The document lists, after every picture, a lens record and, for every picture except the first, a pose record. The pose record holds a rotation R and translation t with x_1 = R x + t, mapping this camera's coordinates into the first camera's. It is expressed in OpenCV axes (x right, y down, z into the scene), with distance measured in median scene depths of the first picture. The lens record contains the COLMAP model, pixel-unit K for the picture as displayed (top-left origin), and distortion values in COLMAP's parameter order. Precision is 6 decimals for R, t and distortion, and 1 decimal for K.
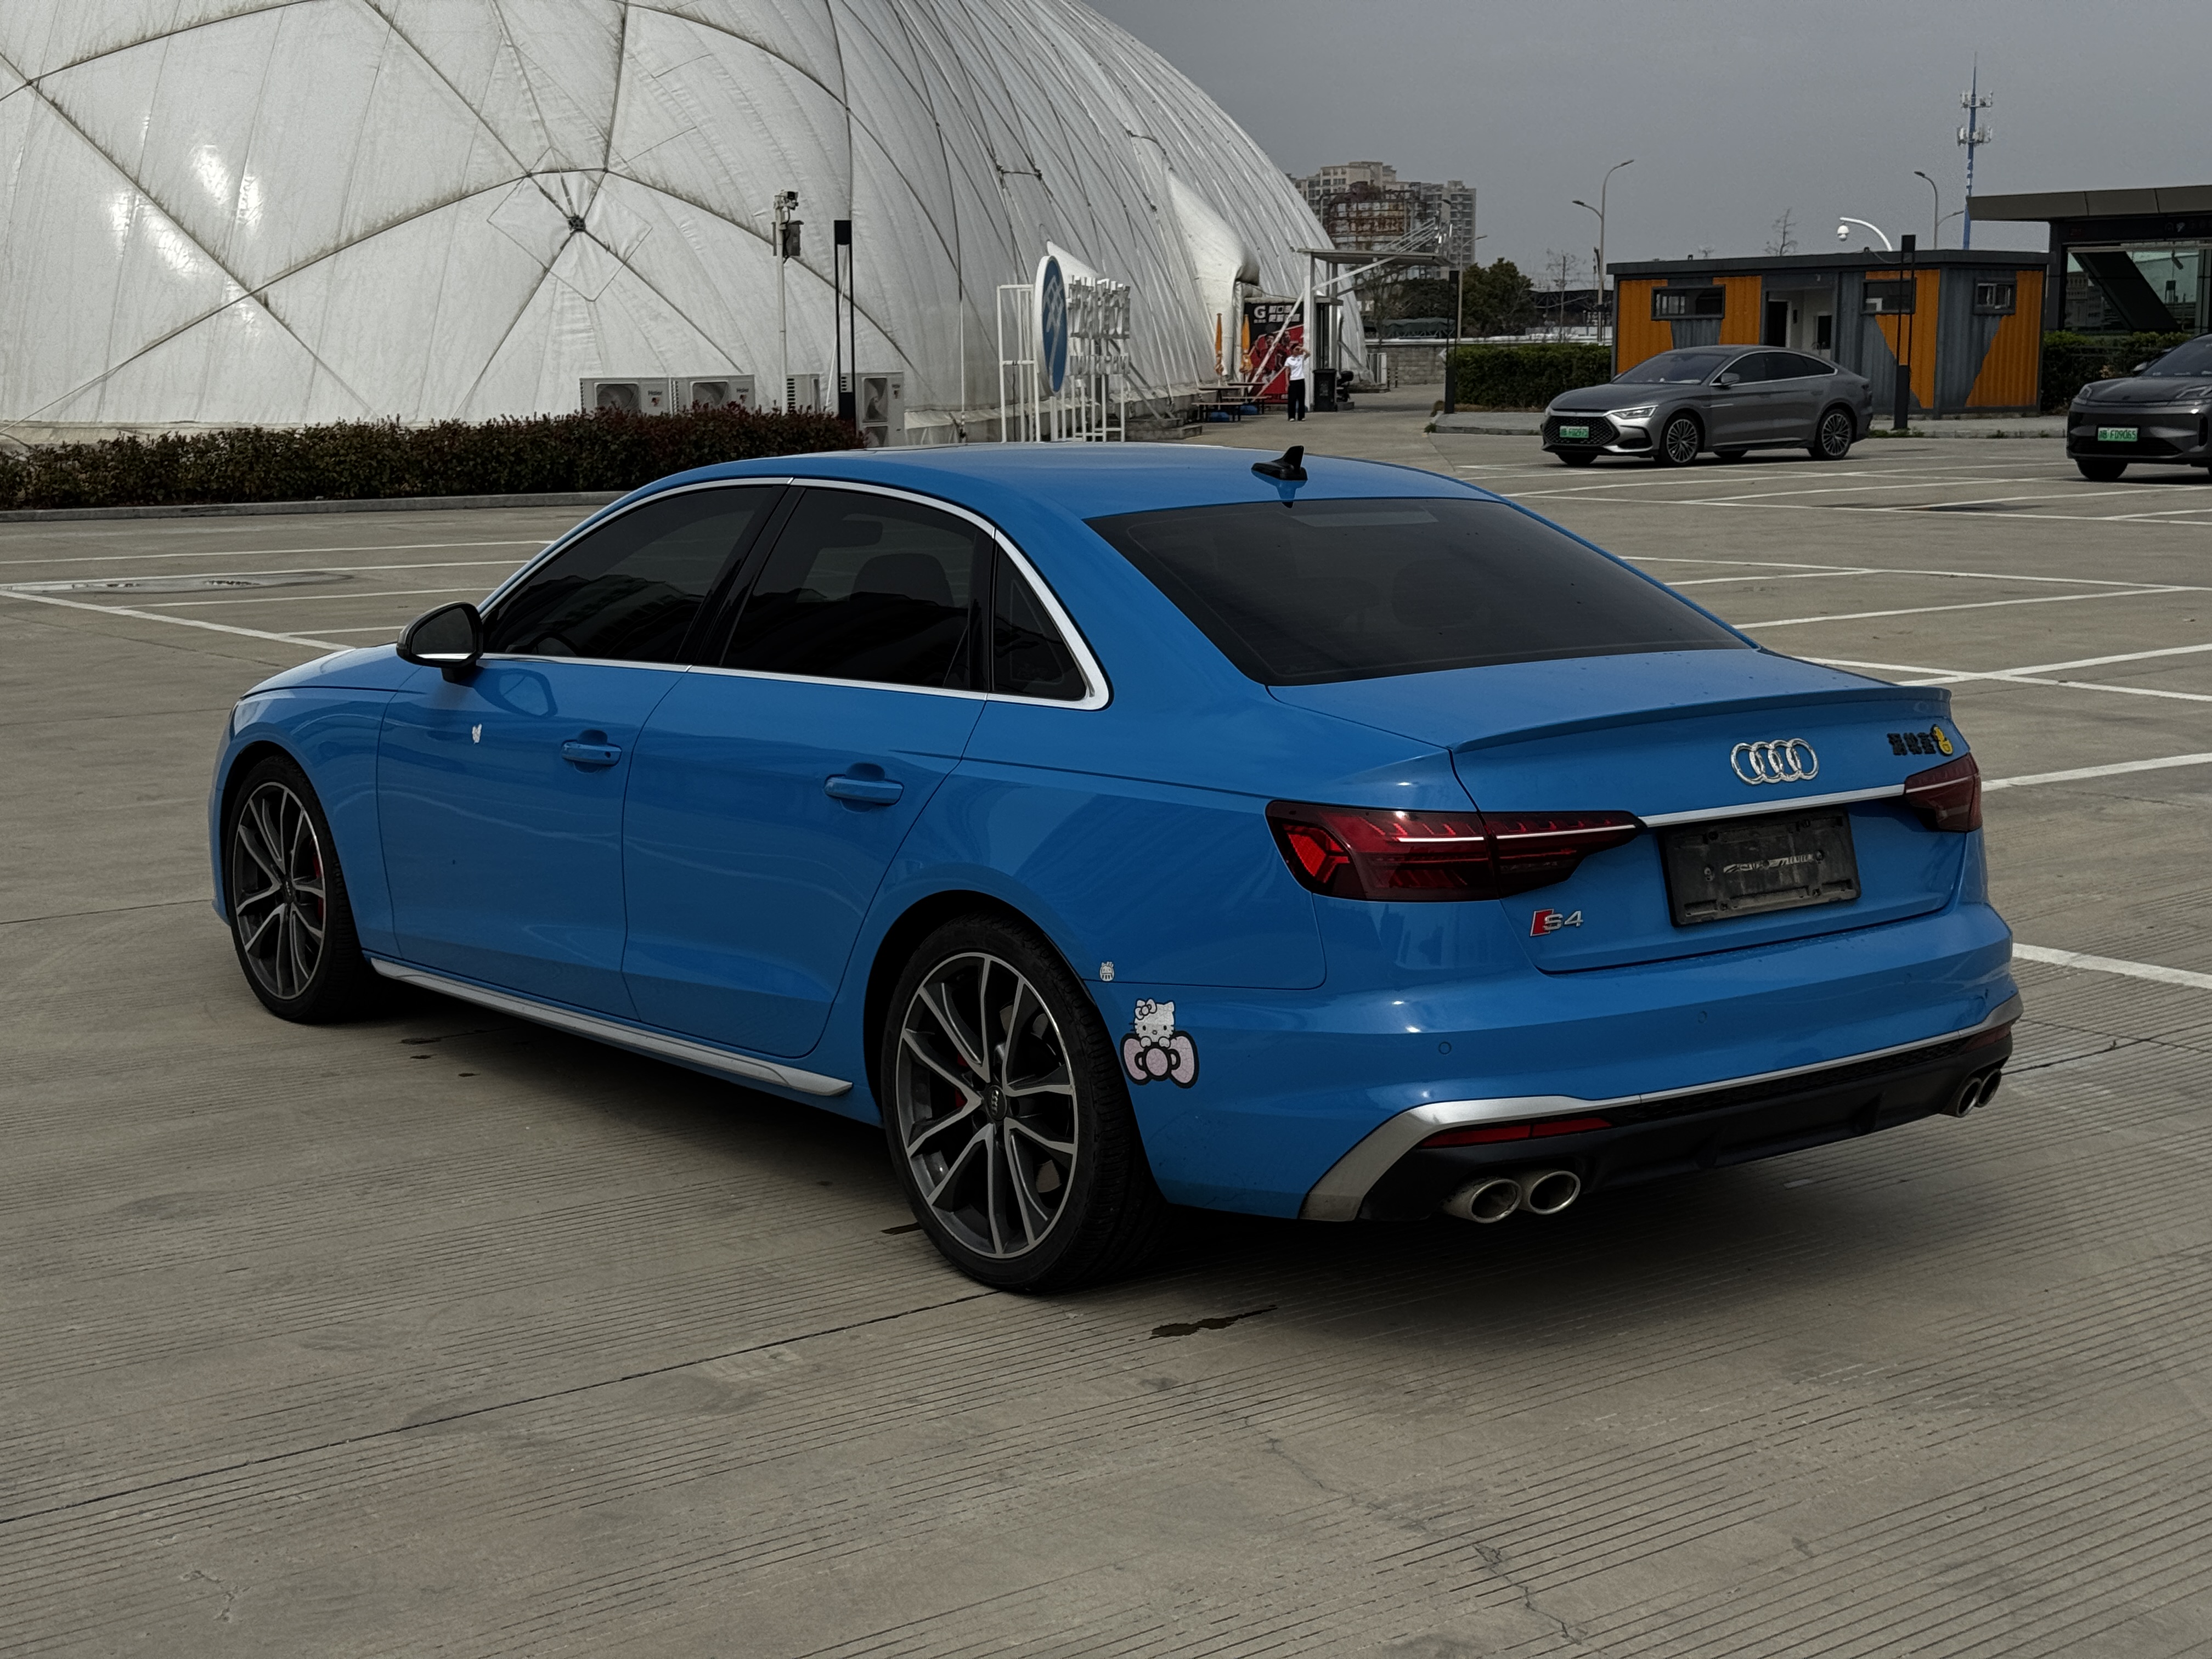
lens RADIAL K [[3077.3, 0, 1106.0], [0, 3077.3, 829.5], [0, 0, 1]] dist [0.210180, -0.466685]
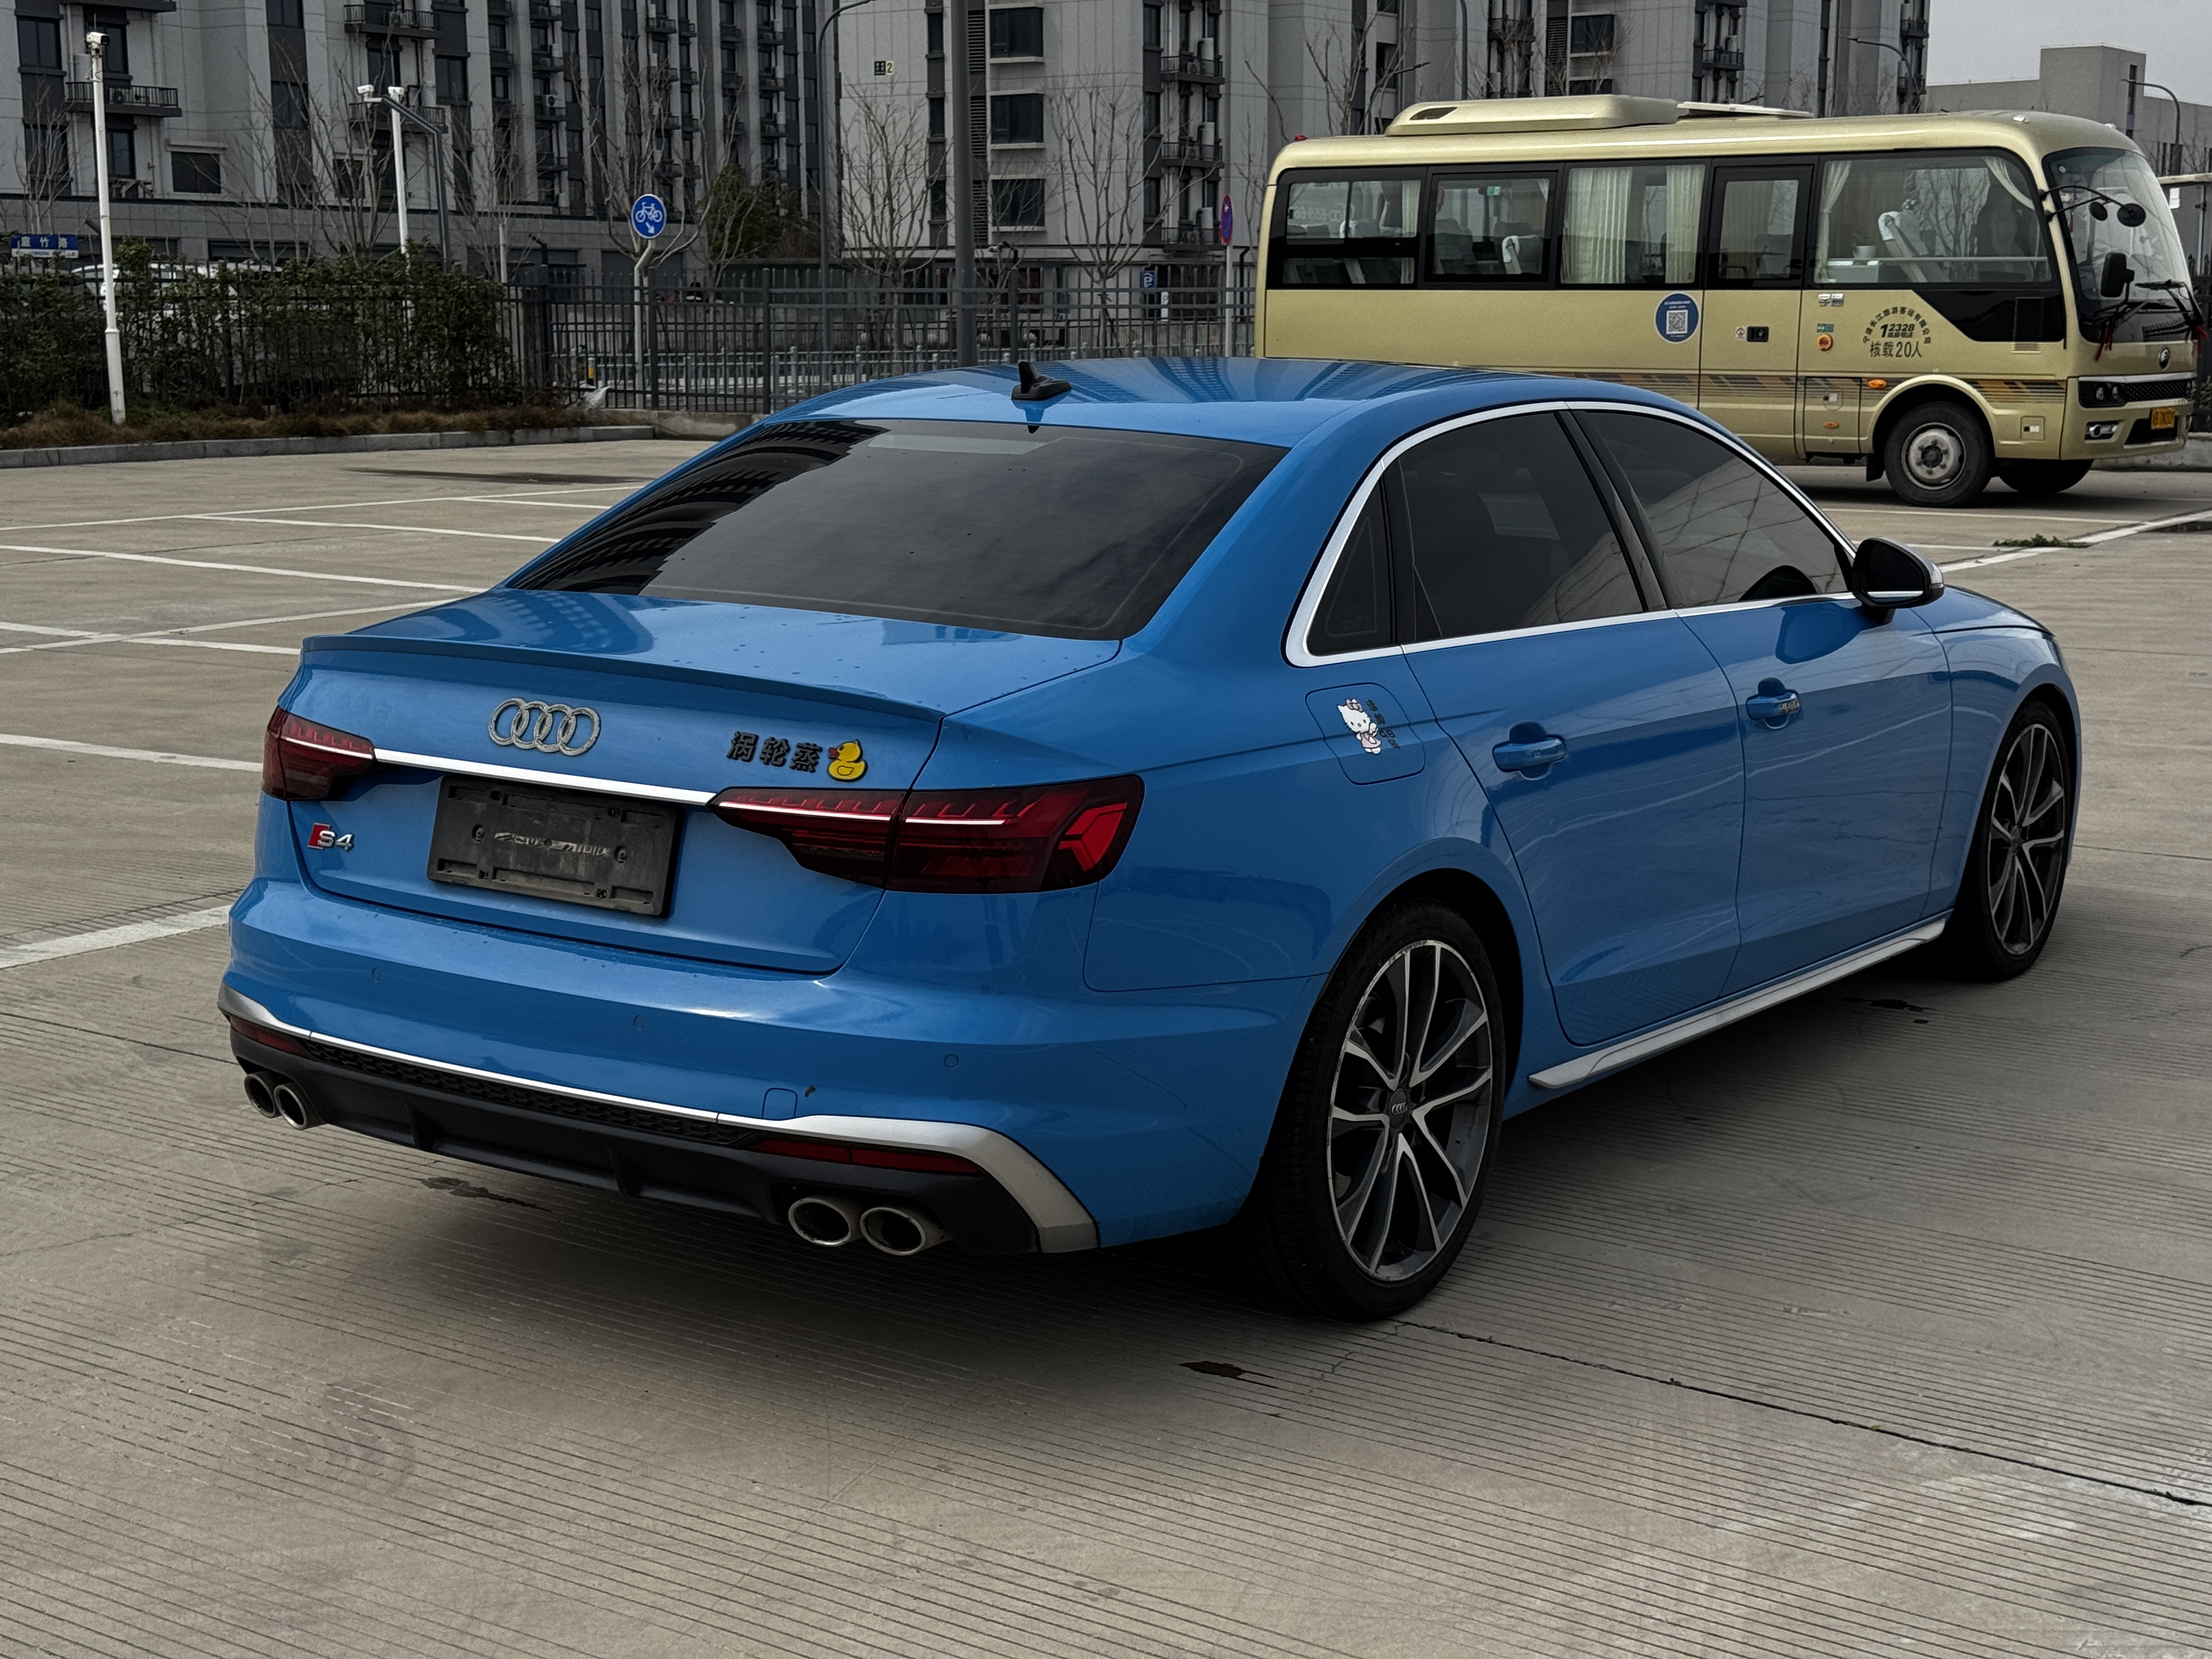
lens RADIAL K [[3077.3, 0, 1106.0], [0, 3077.3, 829.5], [0, 0, 1]] dist [0.210180, -0.466685]
pose [[0.294130, 0.167600, -0.940956, 1.045935], [-0.145906, 0.980839, 0.129096, -0.124264], [0.944563, 0.099320, 0.312948, 0.850434]]
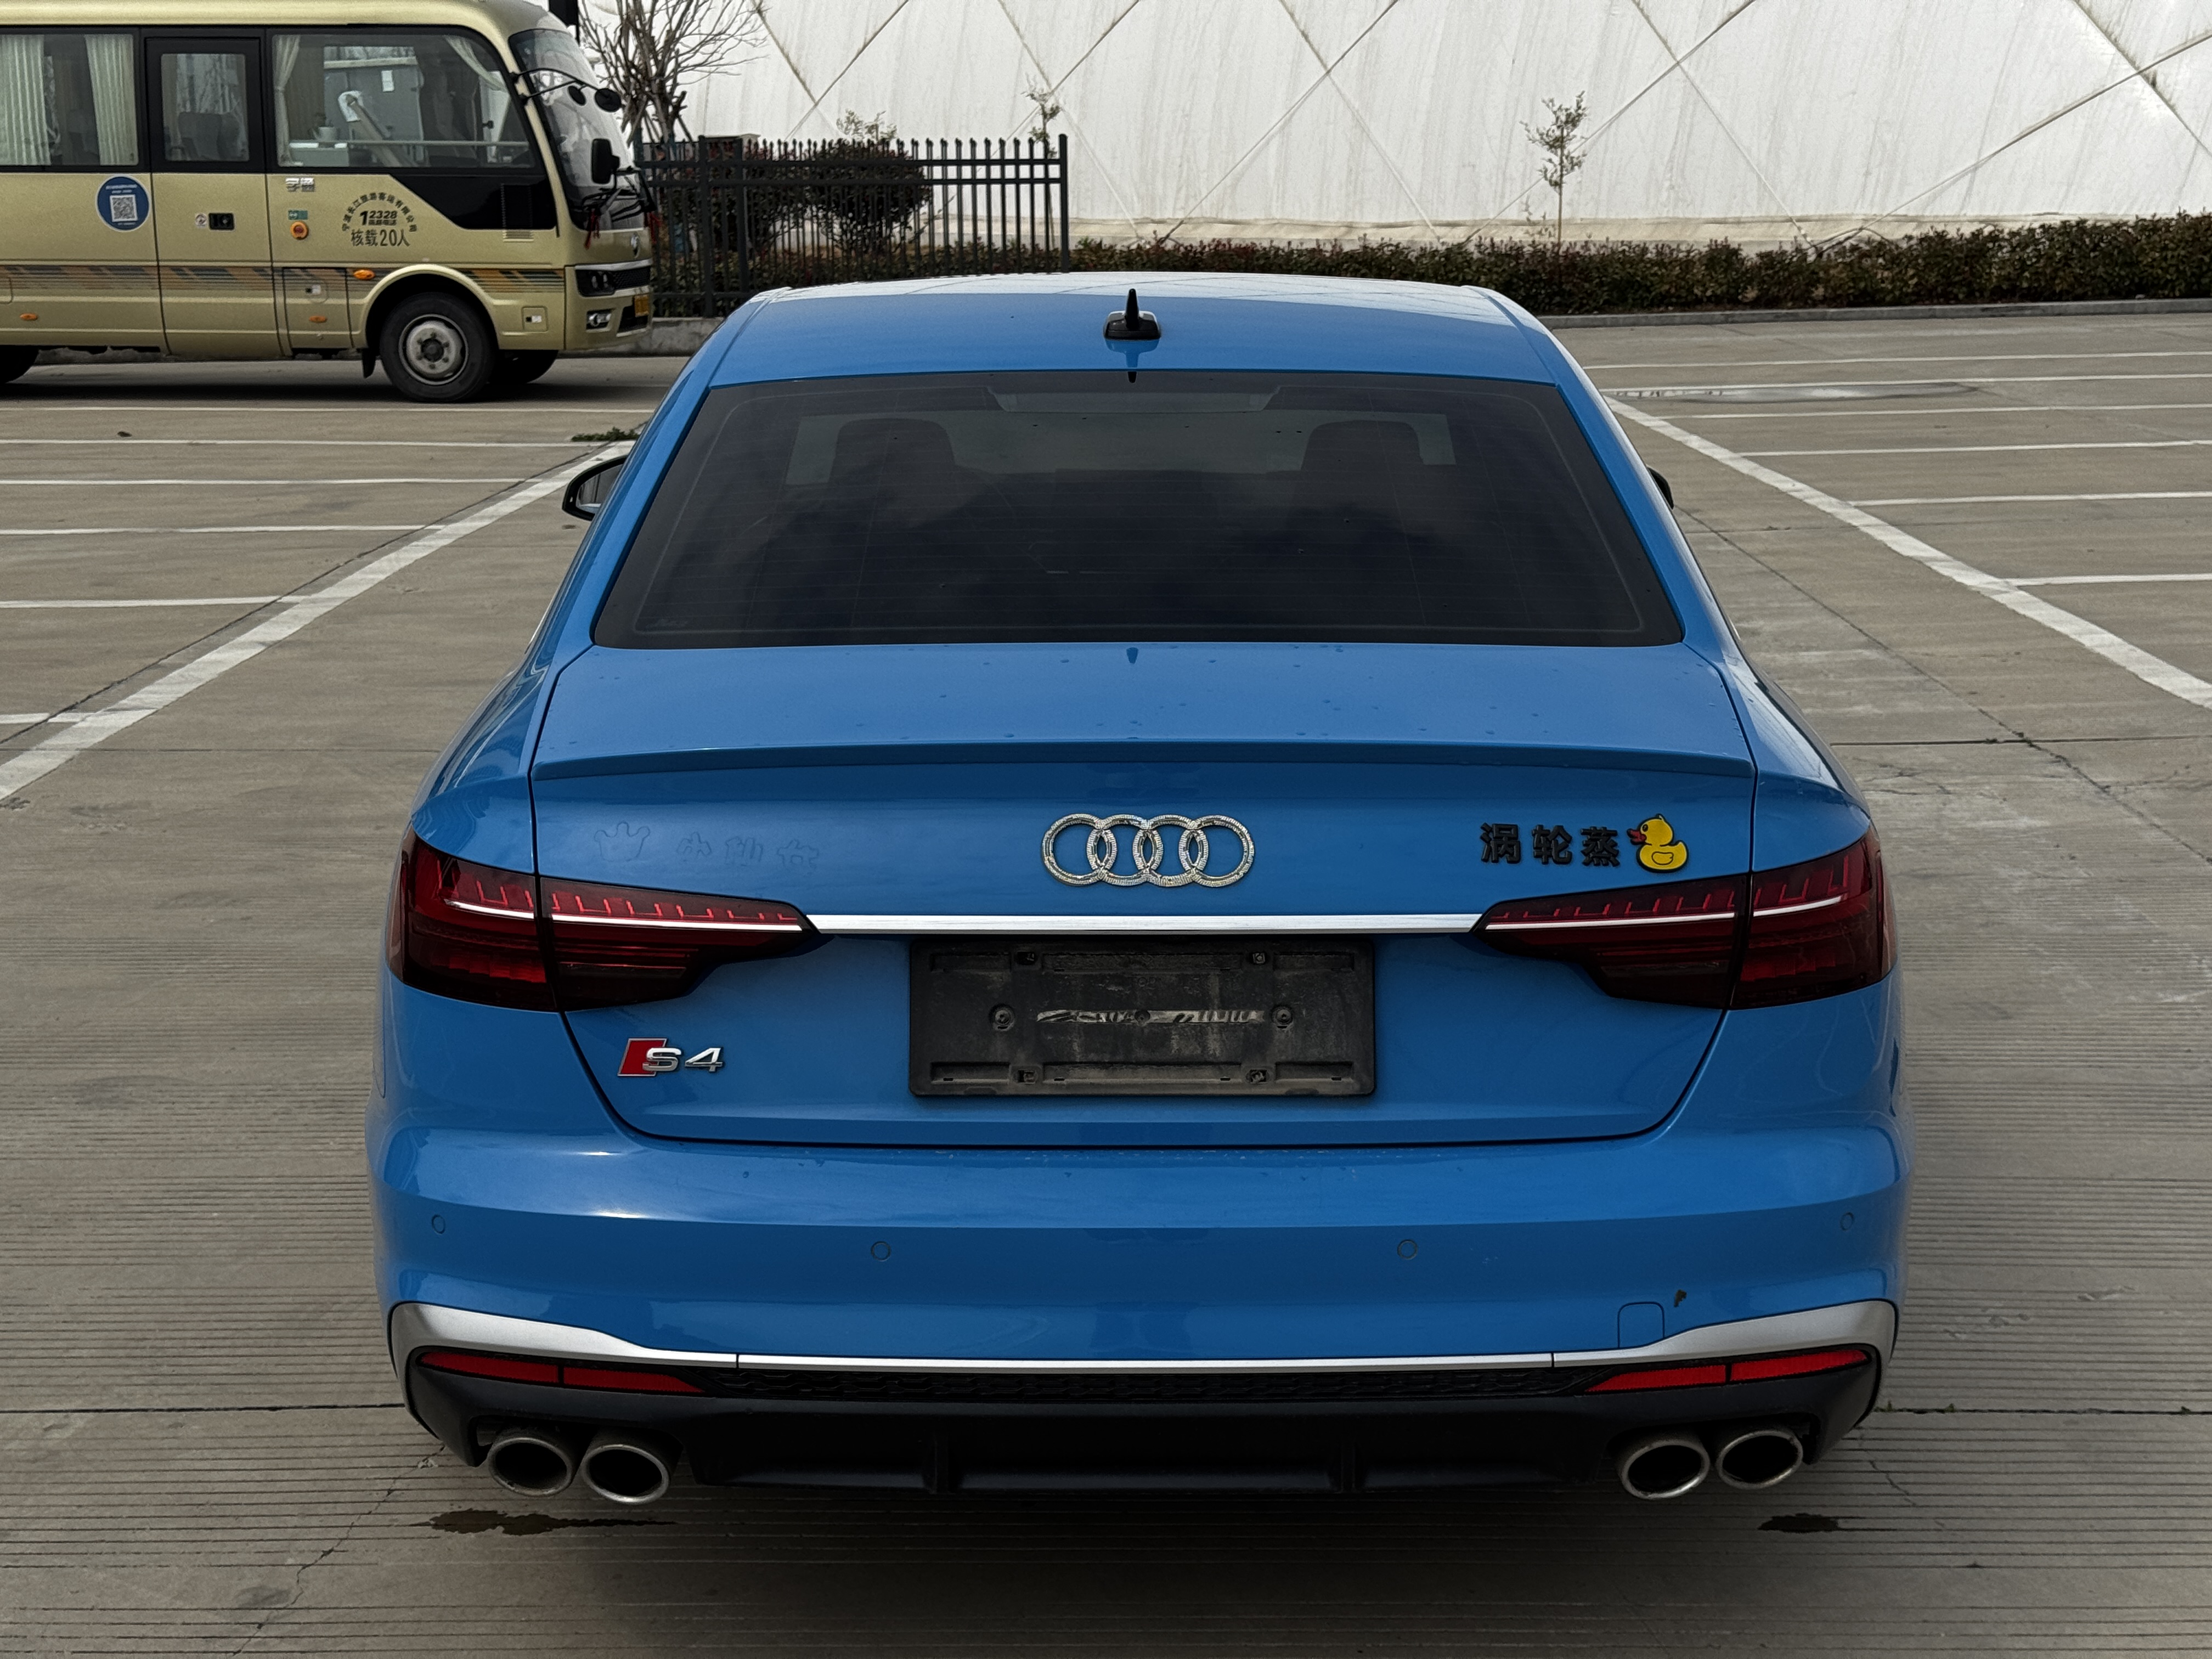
lens RADIAL K [[3077.3, 0, 1106.0], [0, 3077.3, 829.5], [0, 0, 1]] dist [0.210180, -0.466685]
pose [[0.782056, 0.126257, -0.610285, 0.551808], [-0.085754, 0.991749, 0.095285, -0.079030], [0.617280, -0.022184, 0.786431, 0.510362]]
